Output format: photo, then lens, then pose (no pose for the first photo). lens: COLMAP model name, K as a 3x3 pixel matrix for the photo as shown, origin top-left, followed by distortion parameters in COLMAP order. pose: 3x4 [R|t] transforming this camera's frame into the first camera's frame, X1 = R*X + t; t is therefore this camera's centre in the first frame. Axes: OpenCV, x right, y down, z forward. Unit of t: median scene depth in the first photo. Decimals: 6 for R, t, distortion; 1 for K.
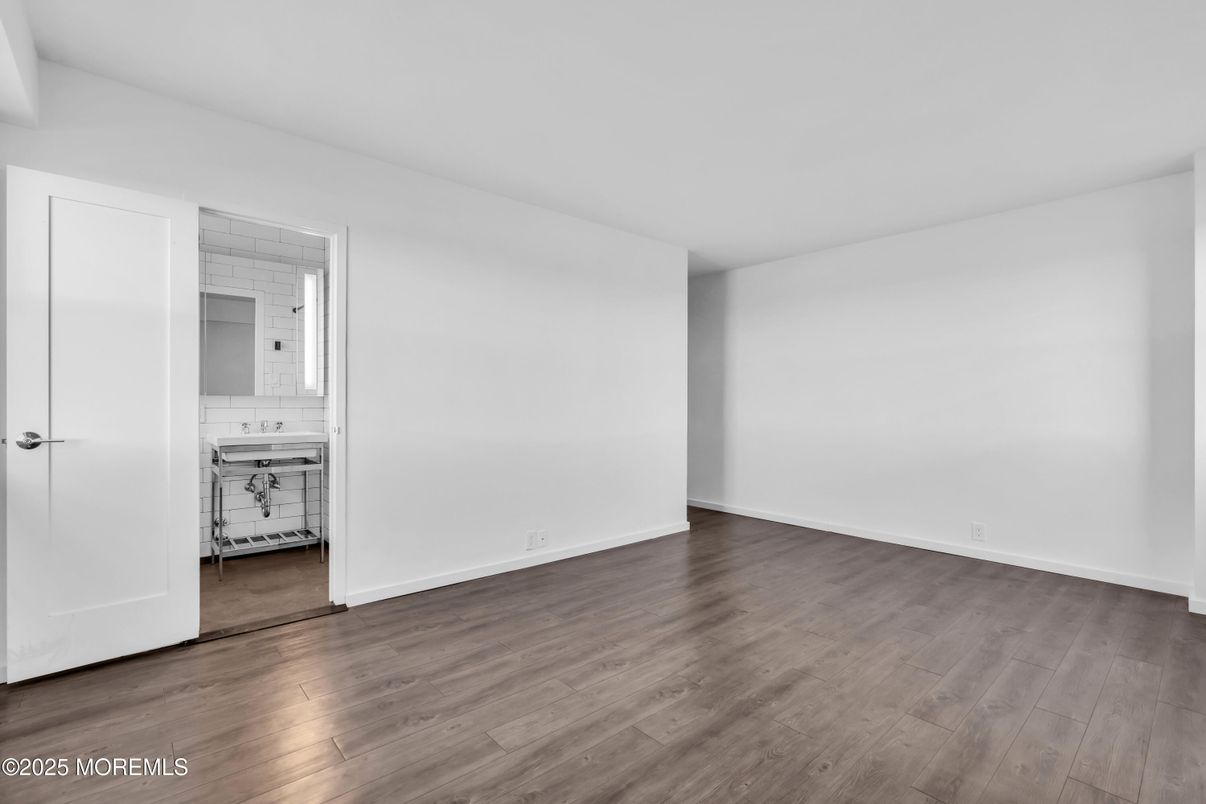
lens RADIAL K [[538.3, 0, 603.0], [0, 538.3, 402.0], [0, 0, 1]] dist [0.001368, 0.000271]
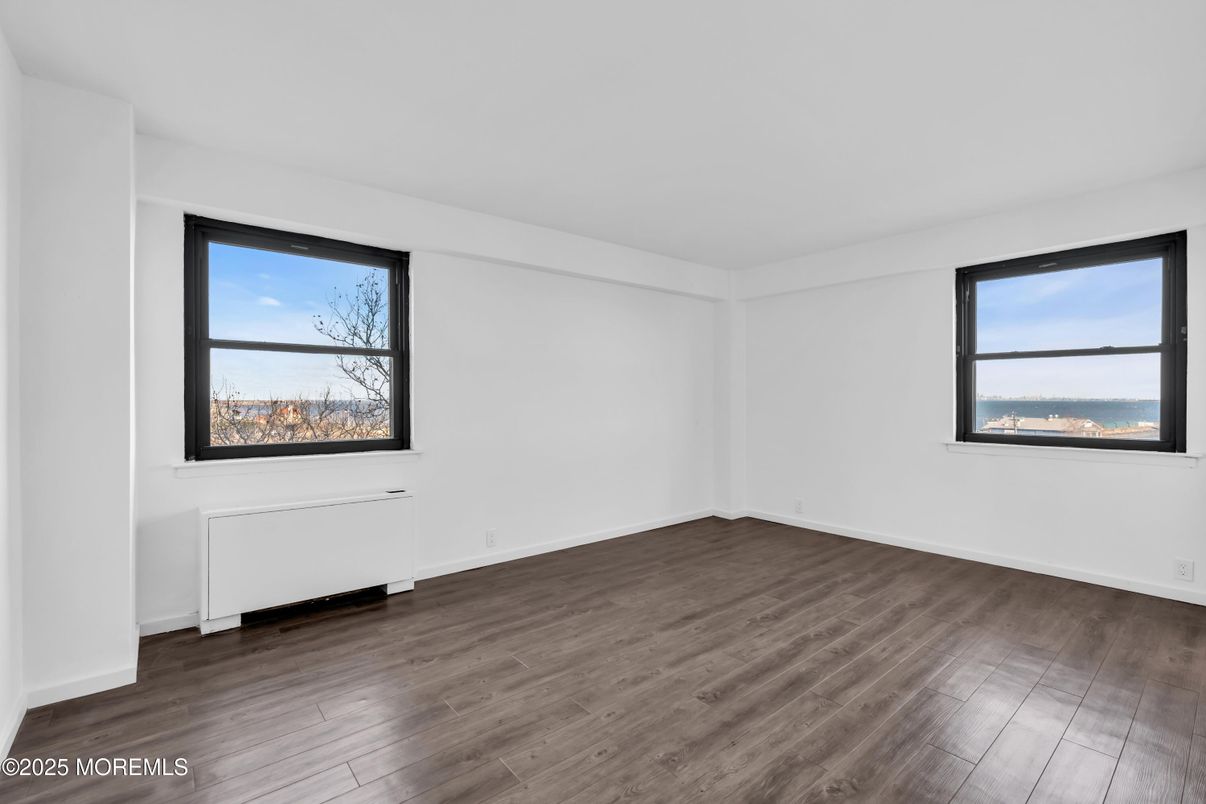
lens RADIAL K [[538.3, 0, 603.0], [0, 538.3, 402.0], [0, 0, 1]] dist [0.001368, 0.000271]
pose [[-0.999560, -0.003368, 0.029454, 0.464543], [-0.003455, 0.999990, -0.002910, -0.025424], [-0.029444, -0.003011, -0.999562, 2.159511]]
